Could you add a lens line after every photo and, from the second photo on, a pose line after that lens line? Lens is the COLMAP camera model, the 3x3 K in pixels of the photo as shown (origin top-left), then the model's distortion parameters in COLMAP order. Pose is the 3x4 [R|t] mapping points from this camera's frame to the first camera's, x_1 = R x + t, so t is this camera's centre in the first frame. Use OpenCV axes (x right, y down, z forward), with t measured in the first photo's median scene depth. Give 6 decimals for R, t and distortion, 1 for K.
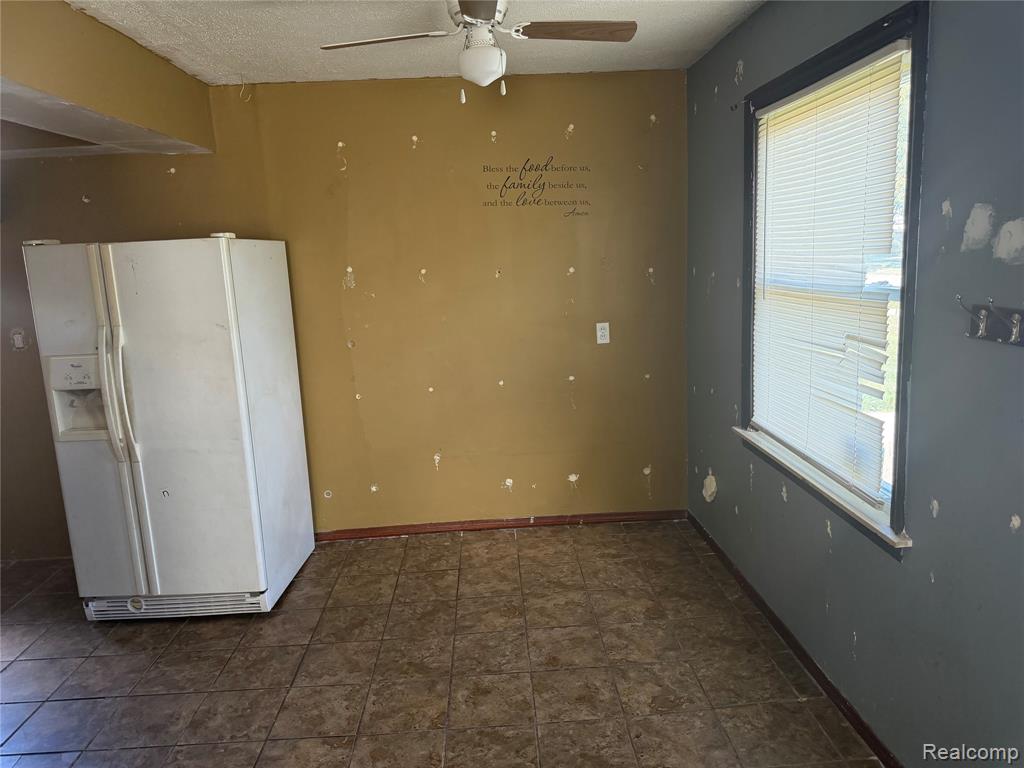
lens RADIAL K [[726.1, 0, 511.4], [0, 726.1, 383.8], [0, 0, 1]] dist [0.003364, -0.003696]
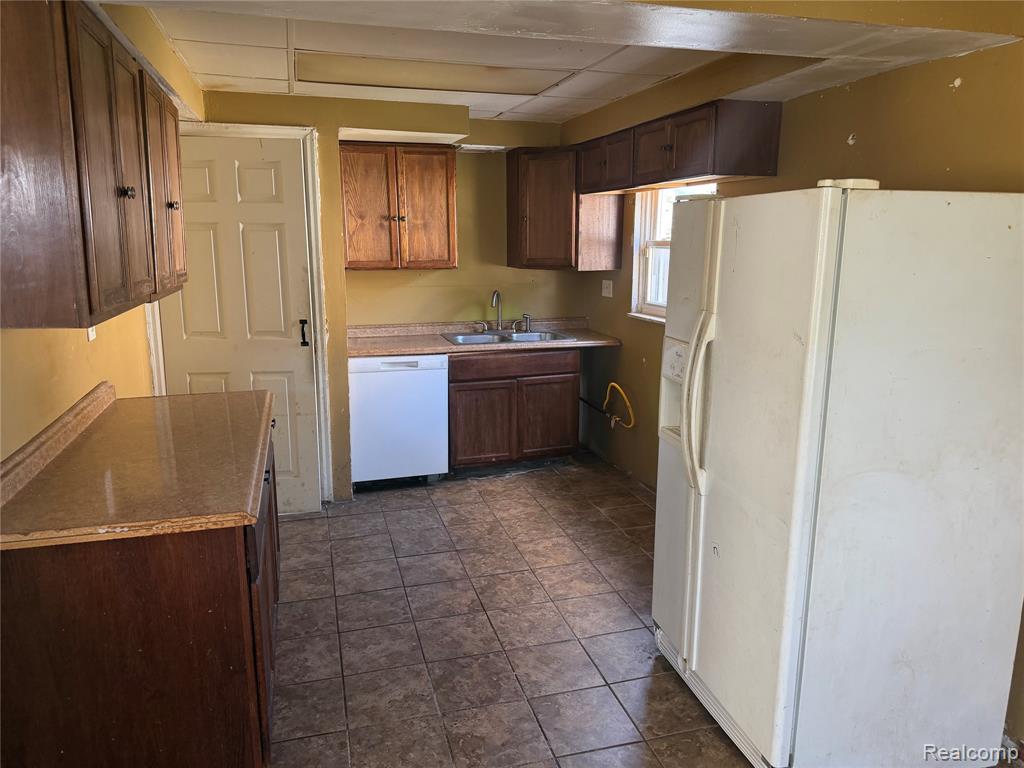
lens RADIAL K [[726.1, 0, 512.0], [0, 726.1, 383.3], [0, 0, 1]] dist [0.003364, -0.003696]
pose [[0.241917, 0.235658, -0.941245, 0.113672], [-0.187690, 0.963102, 0.192891, -0.111446], [0.951971, 0.129999, 0.277222, 0.597302]]
